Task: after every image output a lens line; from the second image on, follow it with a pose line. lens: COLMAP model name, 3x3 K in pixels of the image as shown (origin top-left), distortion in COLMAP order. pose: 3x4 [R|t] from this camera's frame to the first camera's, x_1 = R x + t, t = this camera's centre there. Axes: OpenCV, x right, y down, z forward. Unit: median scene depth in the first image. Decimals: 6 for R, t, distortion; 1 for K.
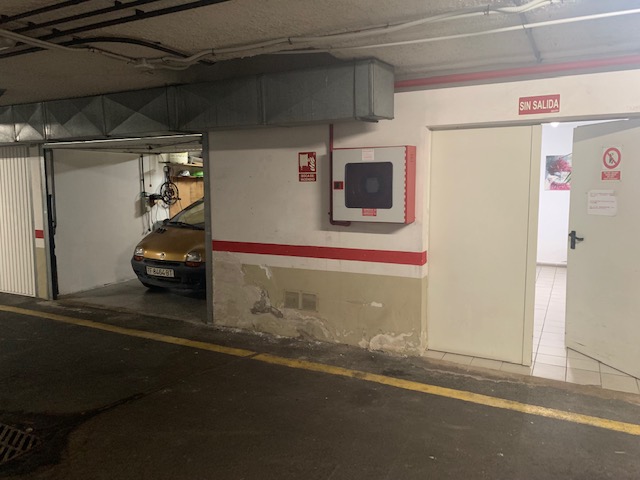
lens RADIAL K [[492.4, 0, 330.7], [0, 492.4, 231.9], [0, 0, 1]] dist [0.018266, -0.023519]
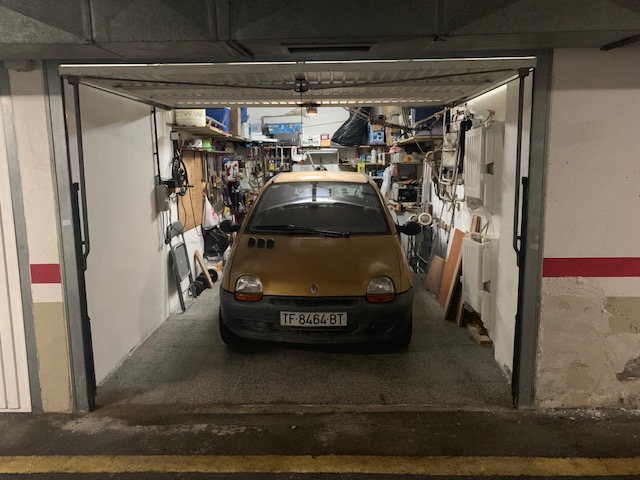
lens RADIAL K [[492.4, 0, 319.2], [0, 492.4, 235.6], [0, 0, 1]] dist [0.018266, -0.023519]
pose [[0.900869, -0.069754, 0.428450, -0.688897], [0.050940, 0.997173, 0.055237, -0.050742], [-0.431092, -0.027936, 0.901875, 0.614082]]
